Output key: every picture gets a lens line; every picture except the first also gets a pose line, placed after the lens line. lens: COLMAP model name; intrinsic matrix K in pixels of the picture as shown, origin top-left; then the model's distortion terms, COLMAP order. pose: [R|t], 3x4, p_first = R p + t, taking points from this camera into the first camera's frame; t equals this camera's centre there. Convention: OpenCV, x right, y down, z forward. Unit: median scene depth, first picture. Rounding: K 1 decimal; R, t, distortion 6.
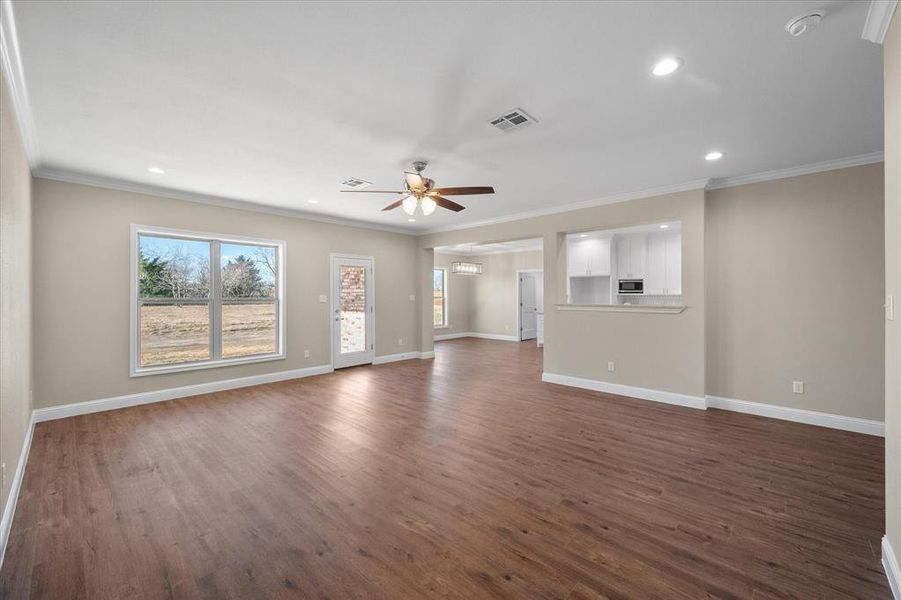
lens RADIAL K [[362.9, 0, 456.0], [0, 362.9, 301.1], [0, 0, 1]] dist [0.000630, -0.000016]
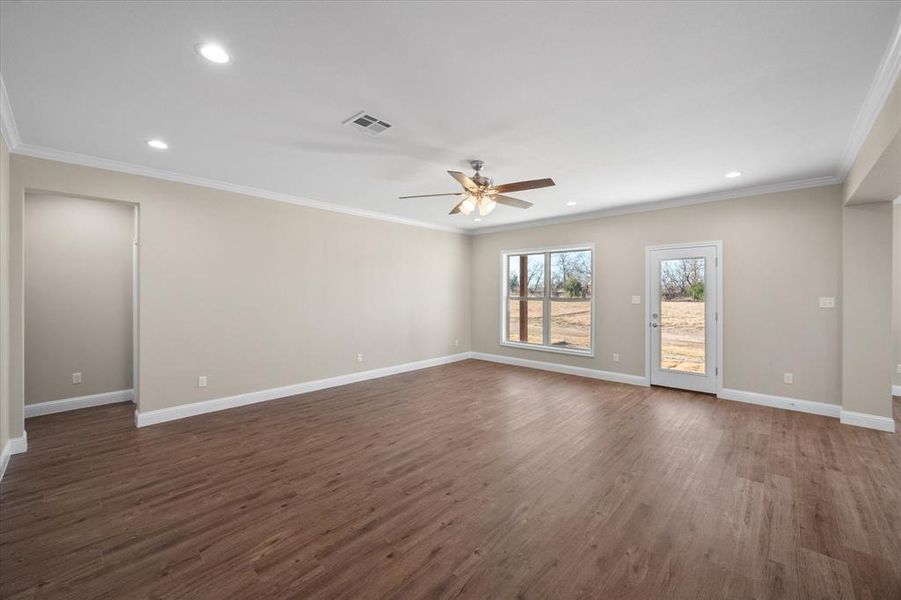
lens RADIAL K [[360.5, 0, 448.3], [0, 360.5, 291.2], [0, 0, 1]] dist [-0.000391, -0.000079]
pose [[-0.007127, 0.001736, -0.999973, 0.741432], [-0.018032, 0.999836, 0.001865, -0.030120], [0.999812, 0.018045, -0.007095, 0.793069]]
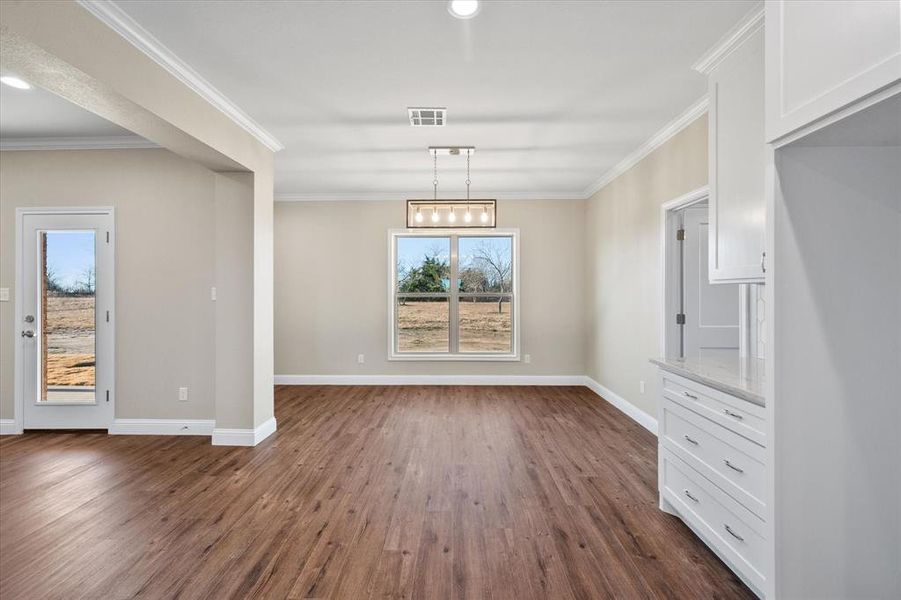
lens RADIAL K [[382.6, 0, 450.5], [0, 382.6, 300.0], [0, 0, 1]] dist [-0.000019, 0.000011]
pose [[0.664437, 0.018374, -0.747119, 0.710645], [-0.012167, 0.999831, 0.013768, -0.019834], [0.747246, -0.000058, 0.664548, 1.623385]]
